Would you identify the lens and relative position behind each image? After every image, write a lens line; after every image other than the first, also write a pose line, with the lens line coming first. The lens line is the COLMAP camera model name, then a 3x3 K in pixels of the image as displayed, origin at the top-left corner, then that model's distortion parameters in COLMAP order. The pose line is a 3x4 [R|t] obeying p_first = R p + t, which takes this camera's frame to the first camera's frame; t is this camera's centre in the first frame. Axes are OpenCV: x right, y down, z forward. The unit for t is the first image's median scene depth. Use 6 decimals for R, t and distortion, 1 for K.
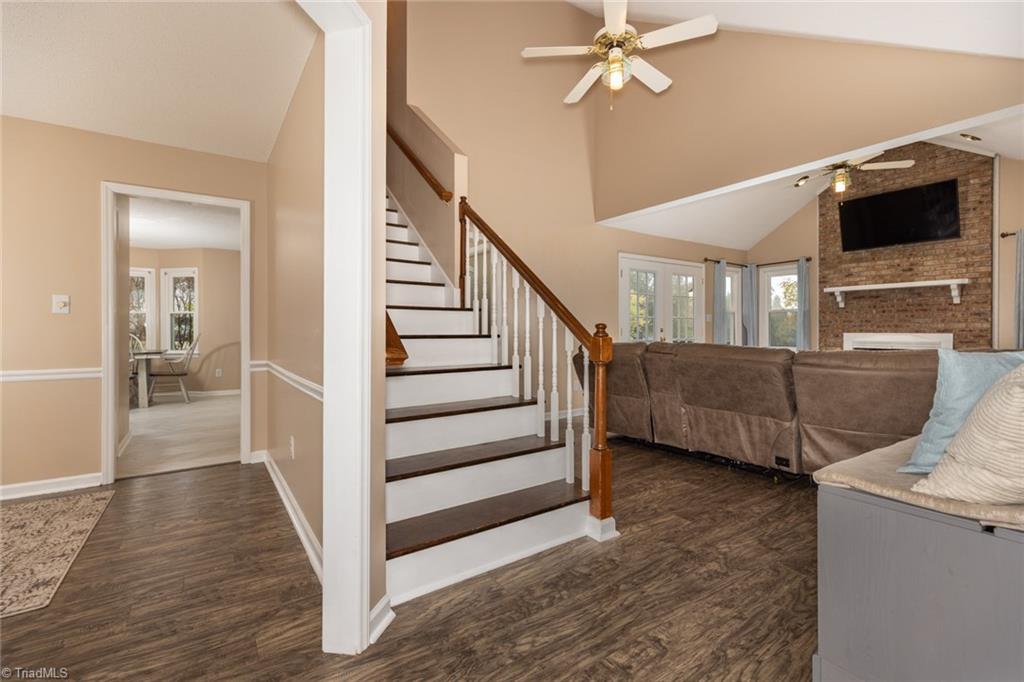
lens RADIAL K [[454.5, 0, 512.7], [0, 454.5, 334.0], [0, 0, 1]] dist [0.002456, 0.000964]
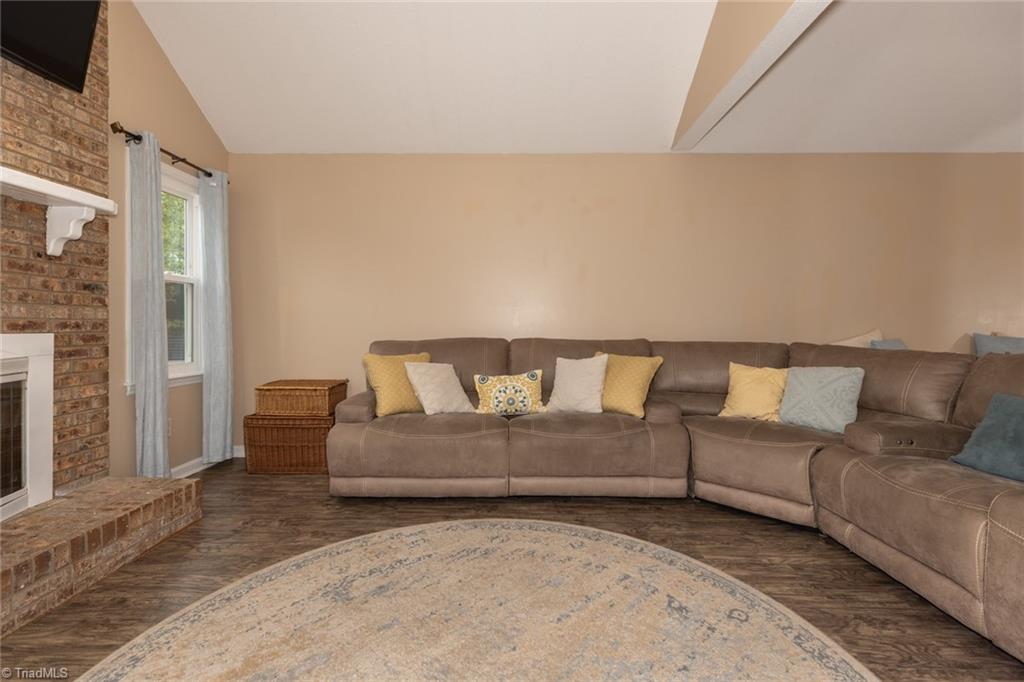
lens RADIAL K [[454.5, 0, 515.7], [0, 454.5, 331.2], [0, 0, 1]] dist [0.002456, 0.000964]
pose [[-0.817207, -0.008219, 0.576285, 0.406770], [0.001169, 0.999873, 0.015918, -0.007917], [-0.576342, 0.013682, -0.817094, 1.035110]]
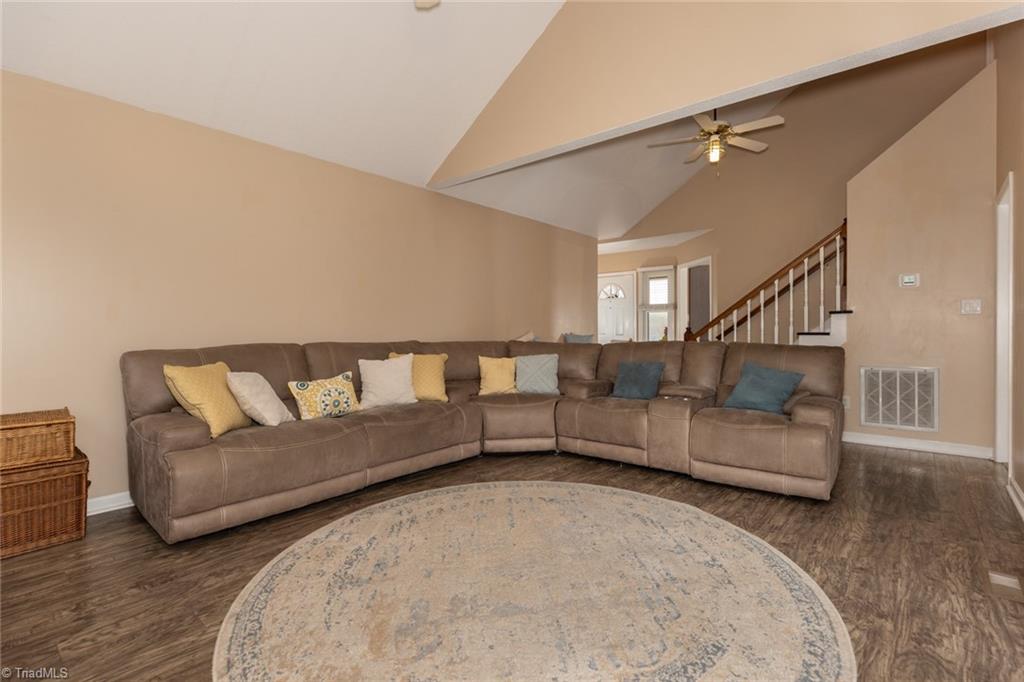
lens RADIAL K [[478.0, 0, 517.8], [0, 478.0, 334.1], [0, 0, 1]] dist [-0.007277, 0.001213]
pose [[-0.963493, 0.007013, -0.267641, 0.649134], [0.003451, 0.999899, 0.013776, -0.007975], [0.267710, 0.012349, -0.963420, 1.208816]]
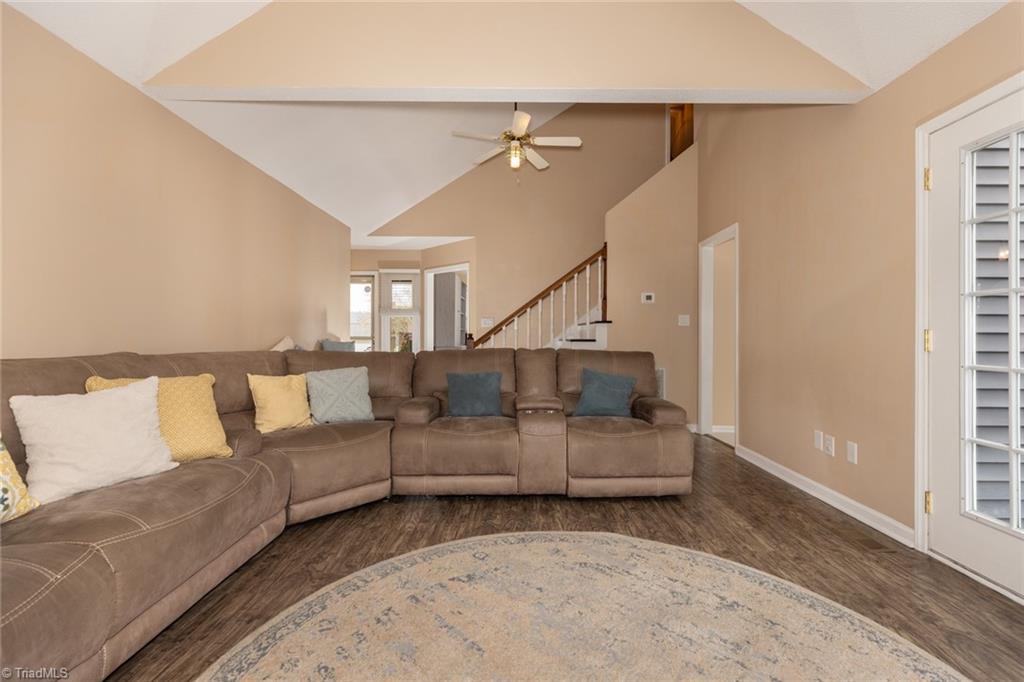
lens RADIAL K [[454.5, 0, 519.6], [0, 454.5, 335.4], [0, 0, 1]] dist [0.002456, 0.000964]
pose [[-0.559111, -0.002567, -0.829089, 0.738747], [-0.007698, 0.999968, 0.002095, -0.006421], [0.829057, 0.007554, -0.559113, 0.958856]]
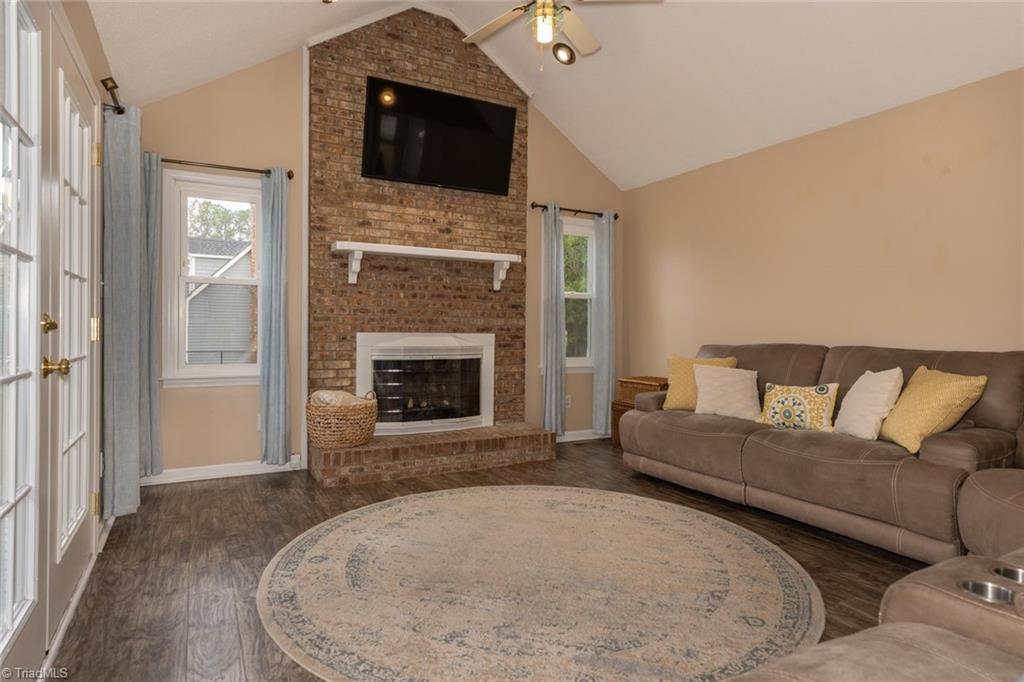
lens RADIAL K [[582.3, 0, 514.8], [0, 582.3, 332.0], [0, 0, 1]] dist [0.002047, 0.003880]
pose [[0.095030, -0.003359, 0.995469, 0.089118], [-0.001508, 0.999993, 0.003518, -0.006099], [-0.995473, -0.001835, 0.095024, 0.842419]]
